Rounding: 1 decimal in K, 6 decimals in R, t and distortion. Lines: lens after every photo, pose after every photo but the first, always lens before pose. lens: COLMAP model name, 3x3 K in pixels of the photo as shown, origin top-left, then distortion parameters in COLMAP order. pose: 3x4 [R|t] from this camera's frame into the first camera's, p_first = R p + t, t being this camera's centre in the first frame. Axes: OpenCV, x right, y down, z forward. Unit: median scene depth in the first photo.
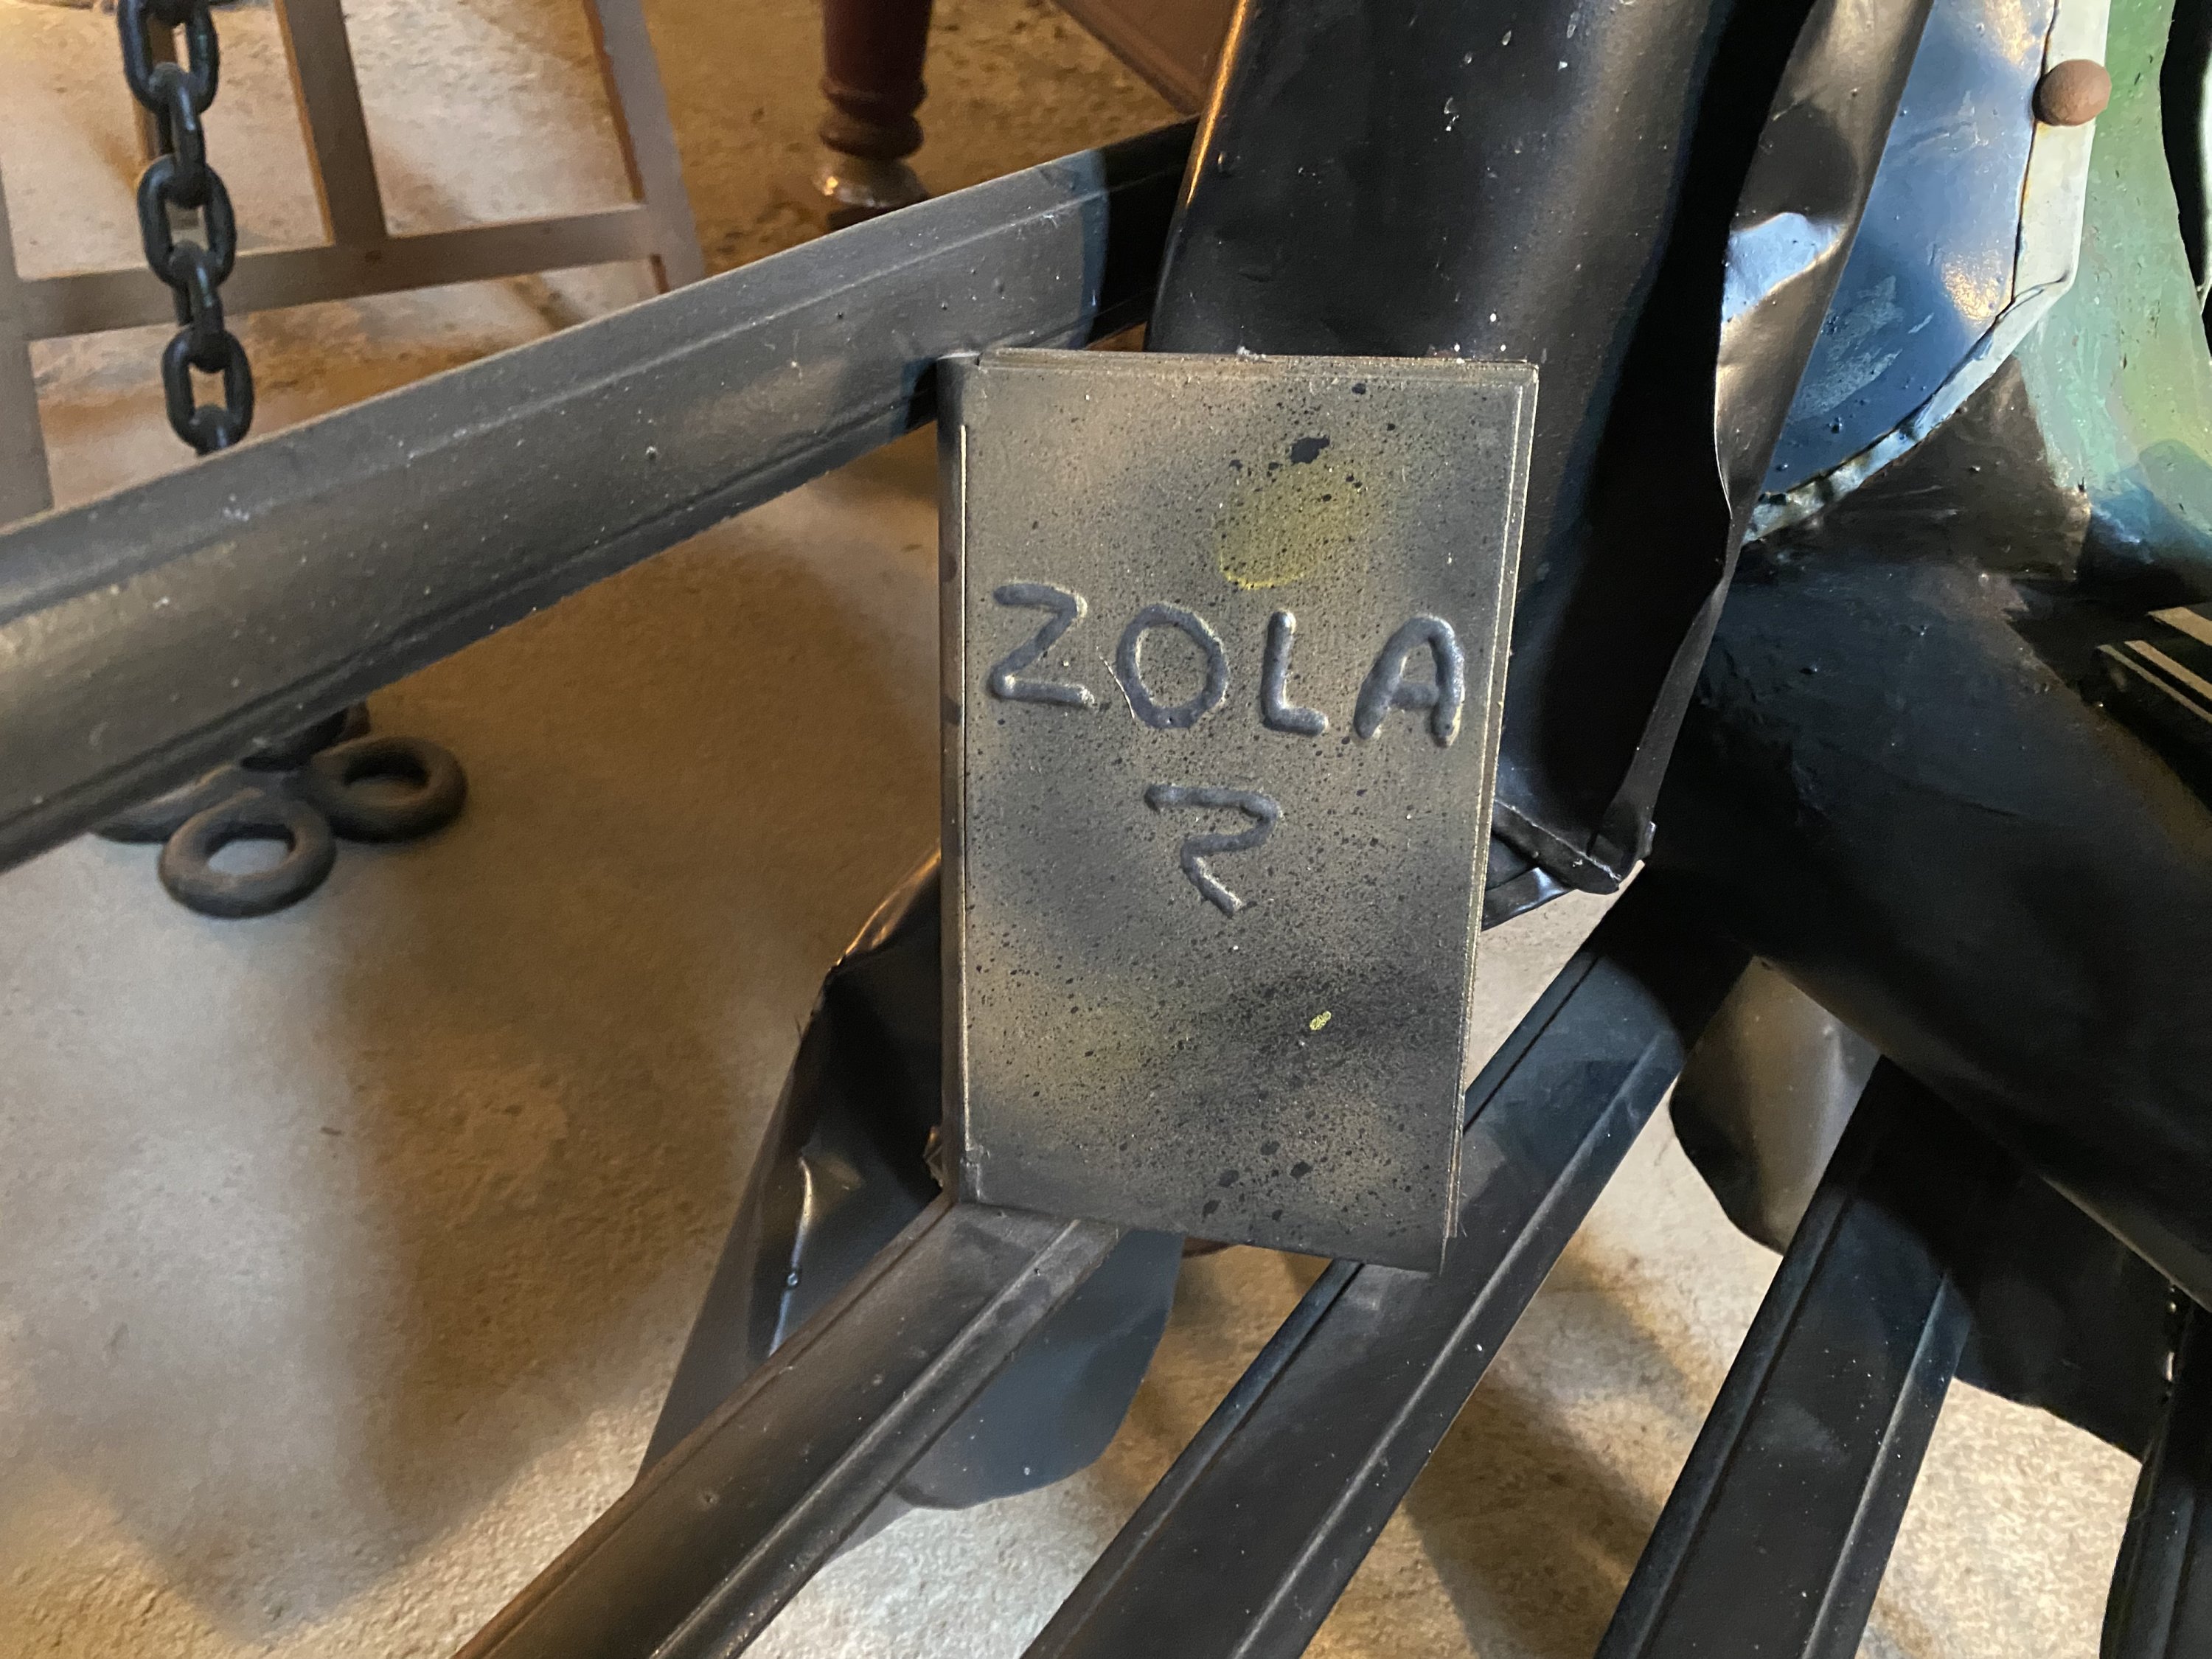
lens RADIAL K [[1703.8, 0, 1100.6], [0, 1703.8, 836.9], [0, 0, 1]] dist [-0.002843, -0.003042]
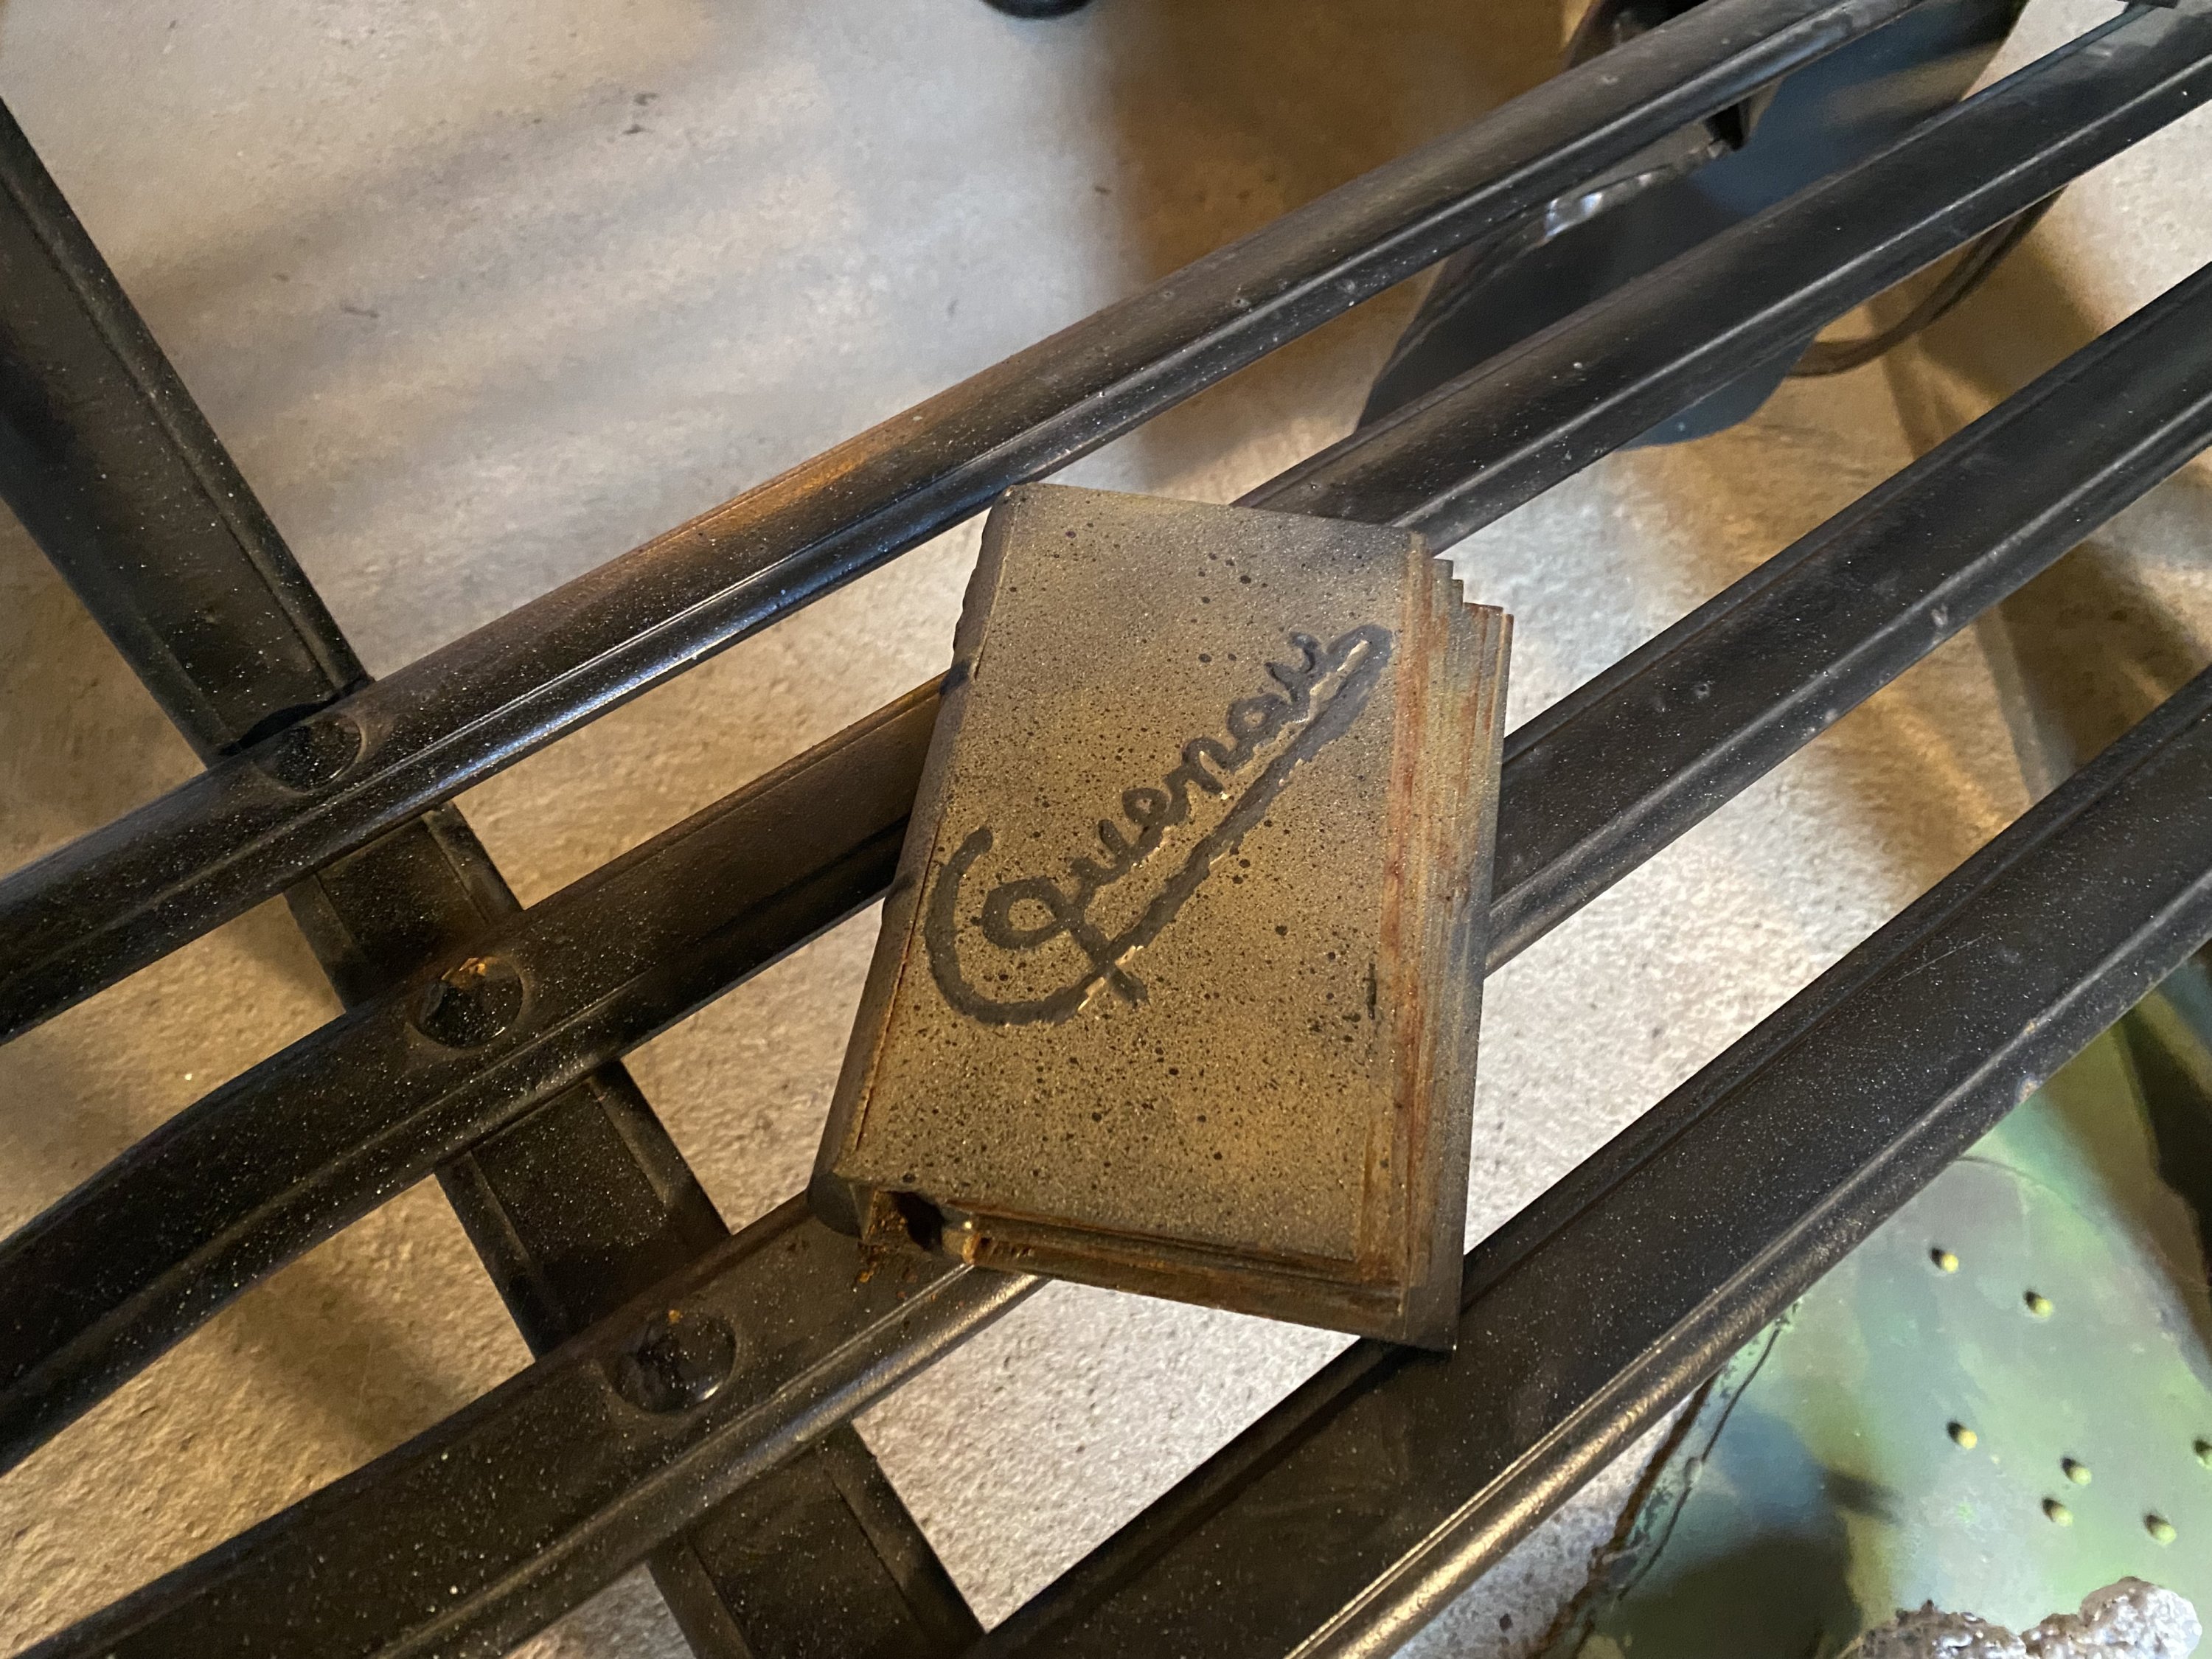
lens RADIAL K [[1713.0, 0, 1105.7], [0, 1713.0, 816.8], [0, 0, 1]] dist [0.019333, -0.008276]
pose [[0.946383, 0.205649, -0.249134, -0.118114], [-0.120051, 0.939857, 0.319775, 0.488300], [0.299912, -0.272721, 0.914153, -0.612563]]
